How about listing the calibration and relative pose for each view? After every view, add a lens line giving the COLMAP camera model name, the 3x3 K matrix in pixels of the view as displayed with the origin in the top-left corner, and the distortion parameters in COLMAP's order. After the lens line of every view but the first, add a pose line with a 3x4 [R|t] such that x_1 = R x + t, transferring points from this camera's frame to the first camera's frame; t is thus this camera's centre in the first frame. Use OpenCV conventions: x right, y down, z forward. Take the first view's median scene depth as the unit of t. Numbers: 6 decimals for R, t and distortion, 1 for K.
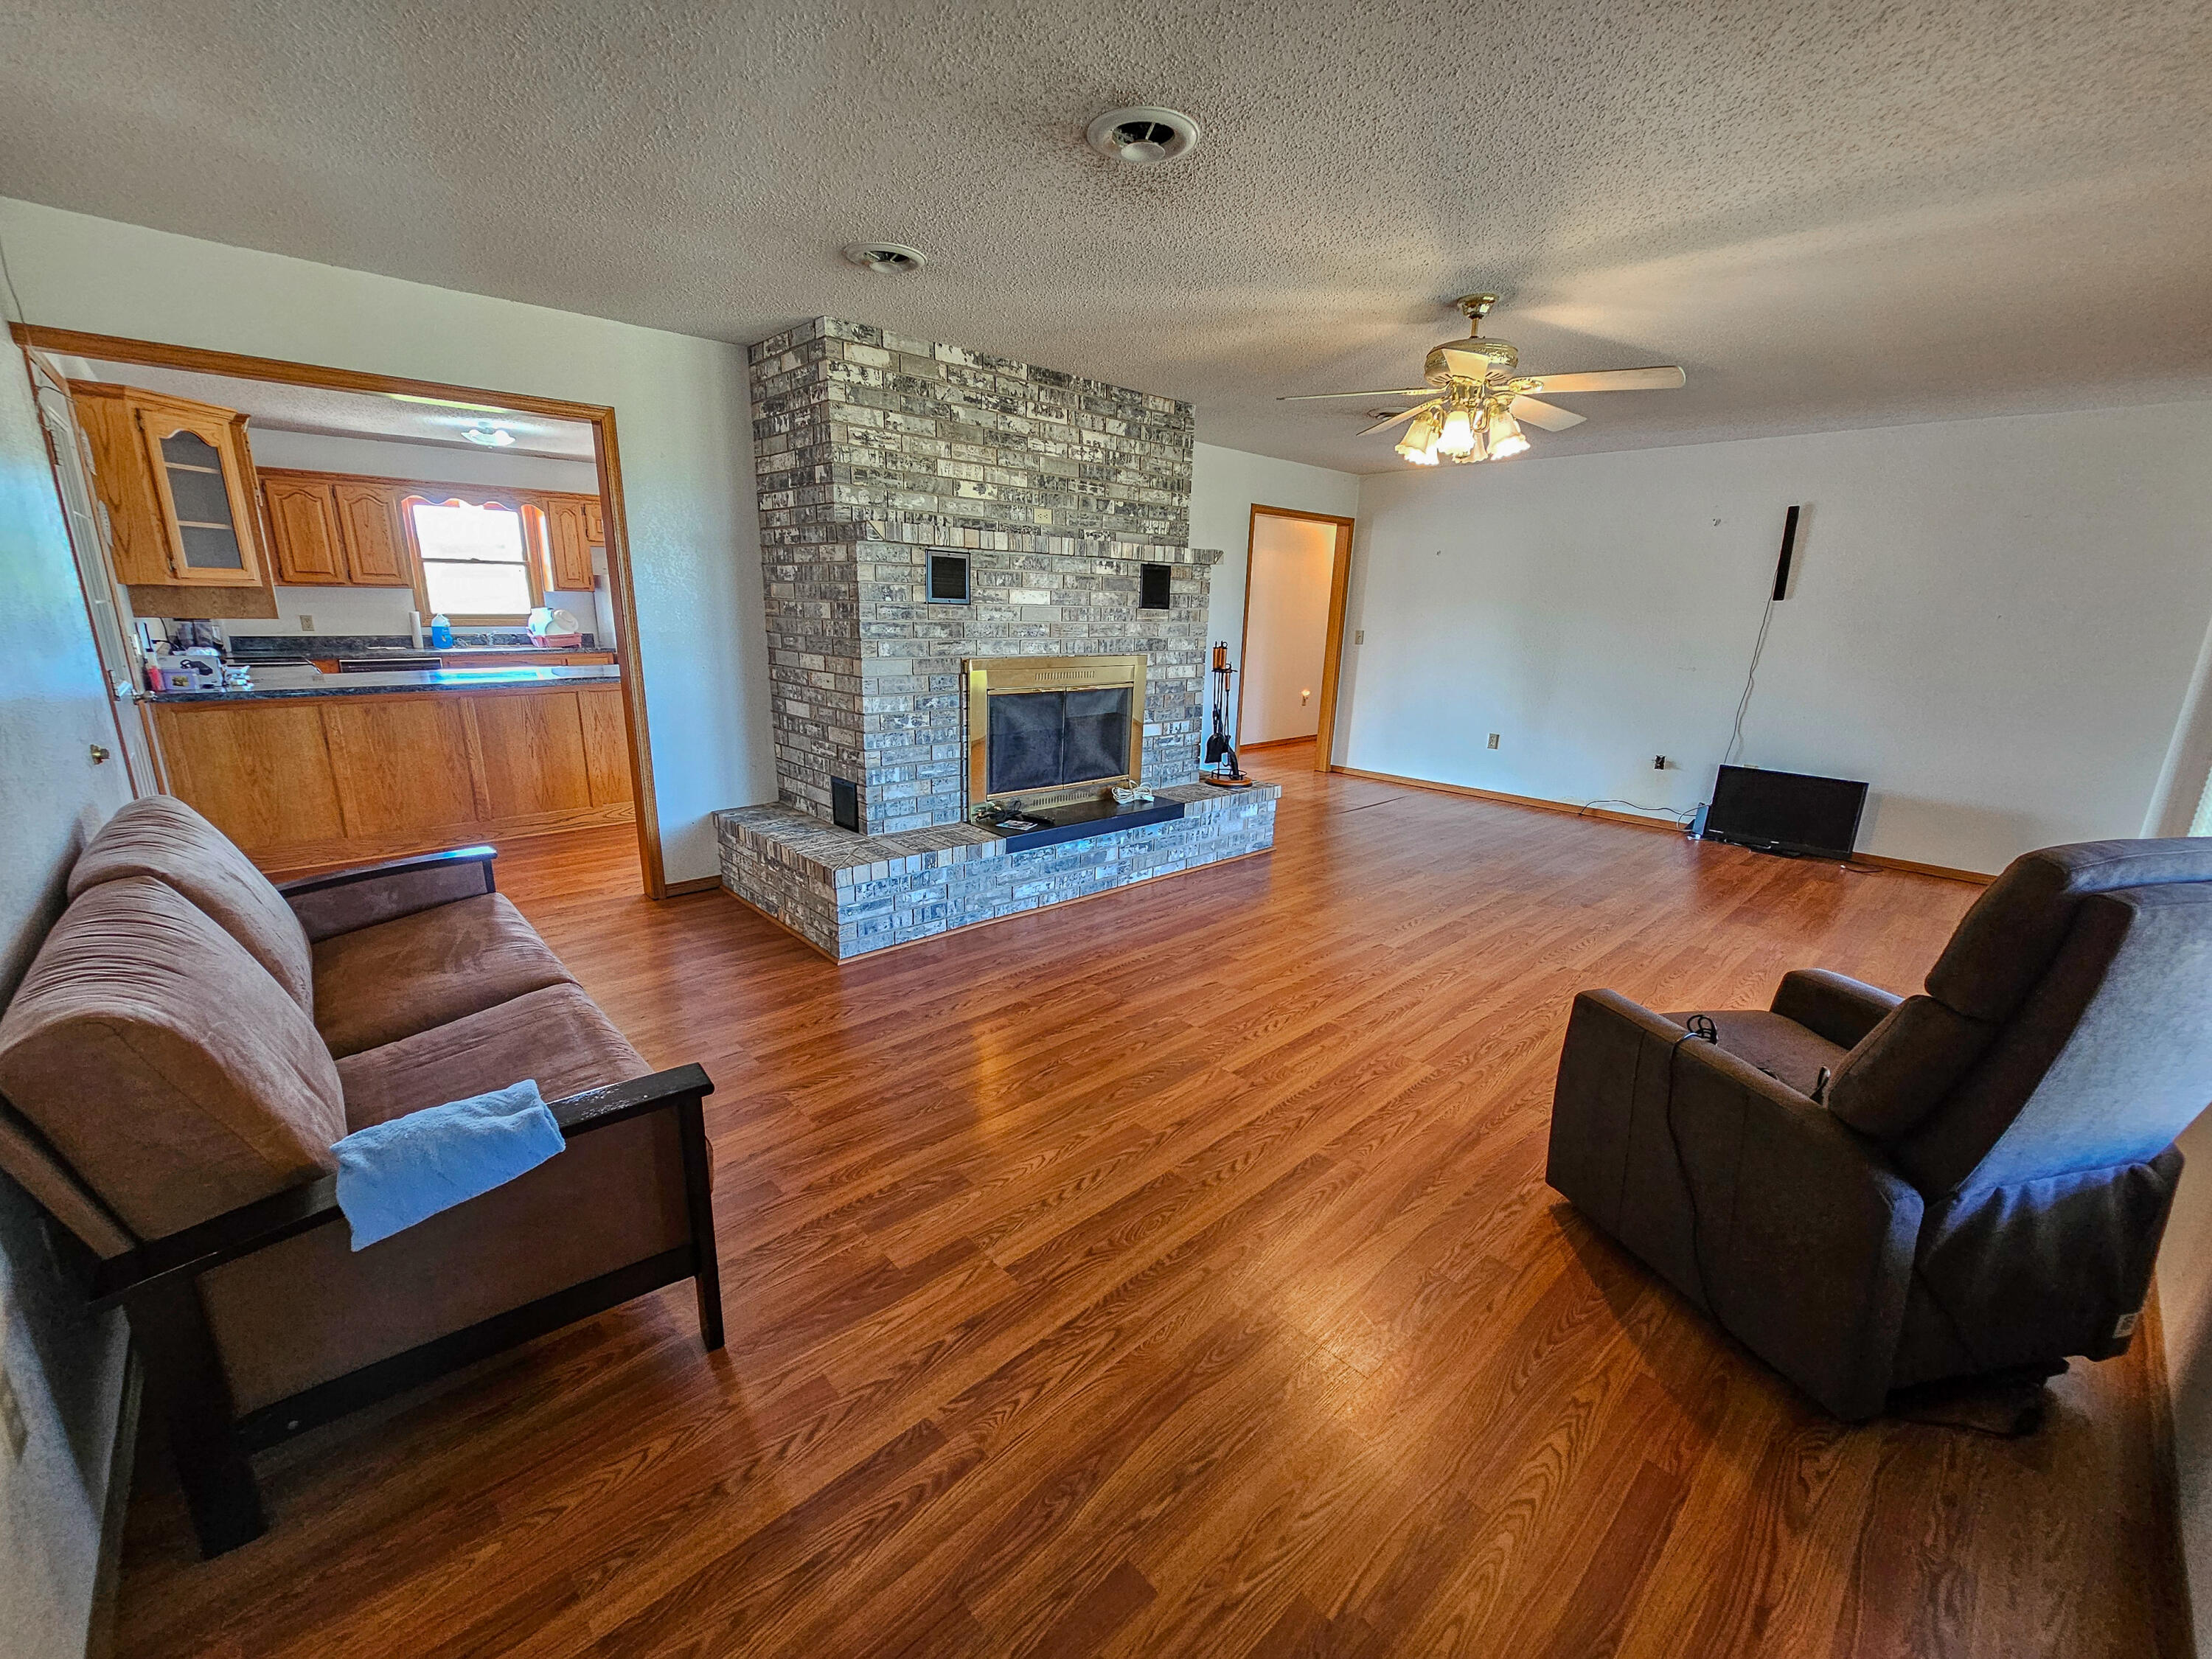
lens RADIAL K [[901.5, 0, 1094.8], [0, 901.5, 840.5], [0, 0, 1]] dist [0.001107, -0.000013]
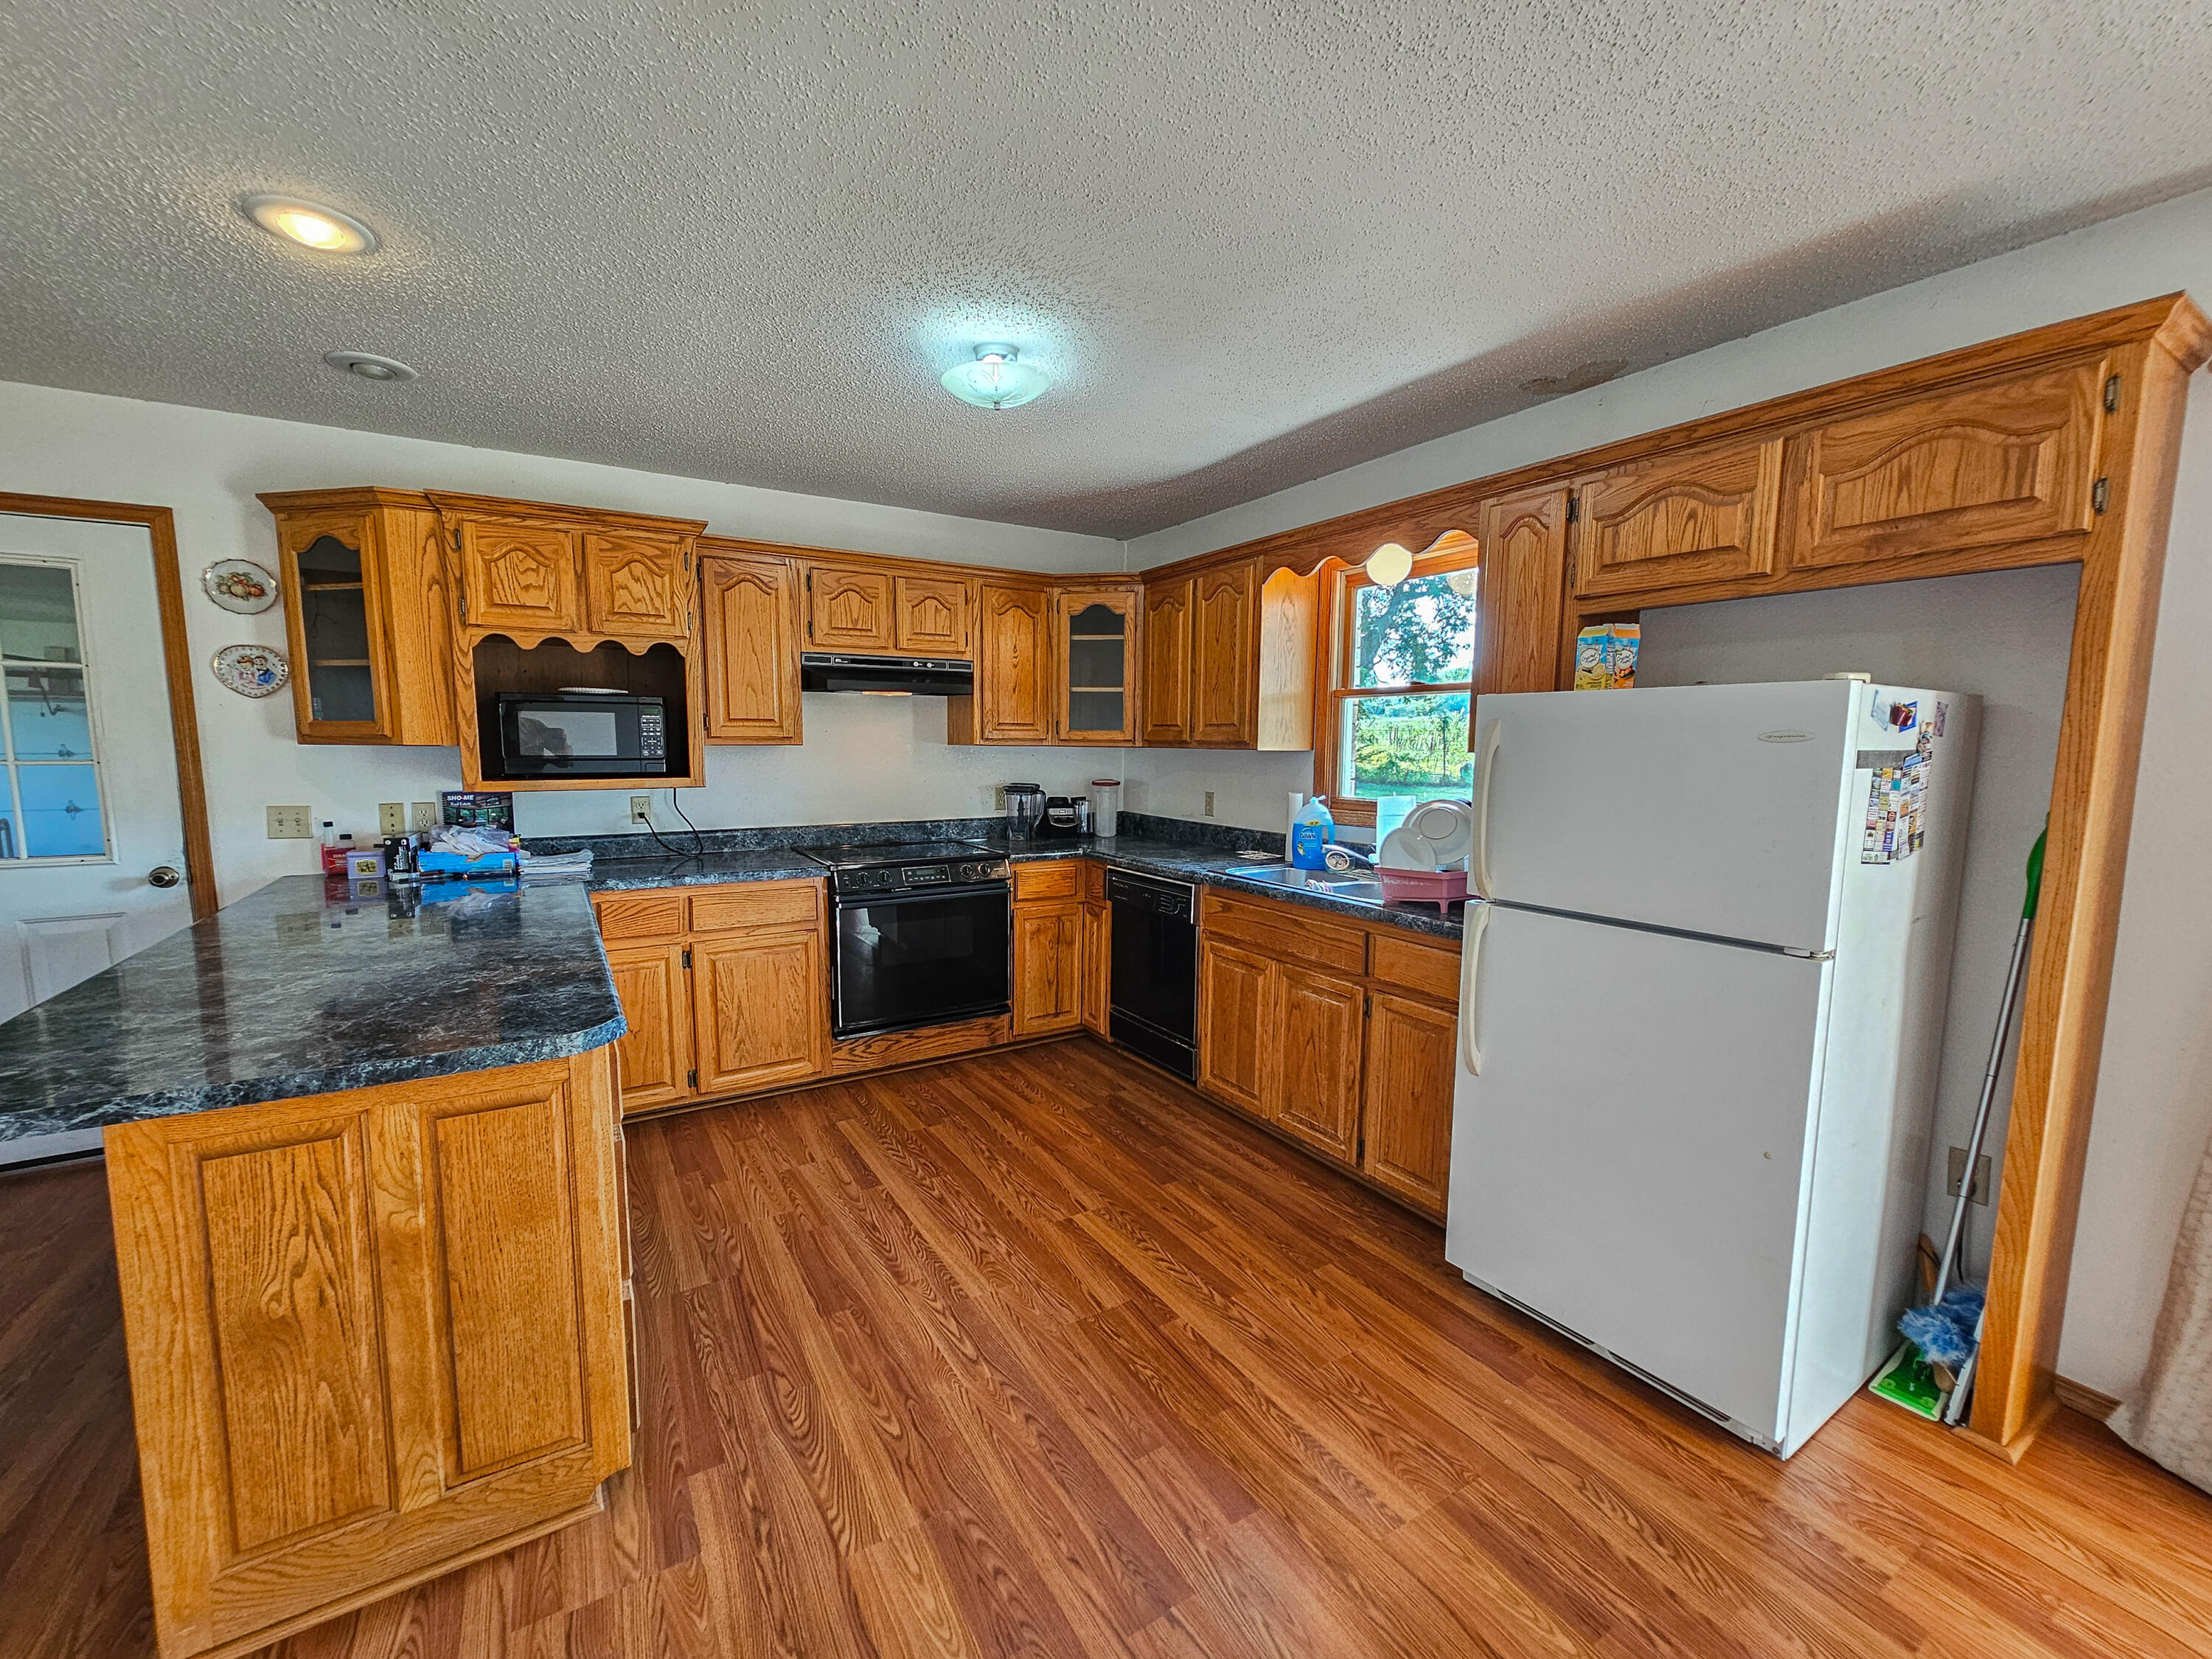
lens RADIAL K [[901.5, 0, 1091.1], [0, 901.5, 843.6], [0, 0, 1]] dist [0.001107, -0.000013]
pose [[-0.194960, 0.090972, -0.976583, -0.398933], [-0.262699, 0.954467, 0.141355, -0.474296], [0.944976, 0.284106, -0.162185, 1.736267]]
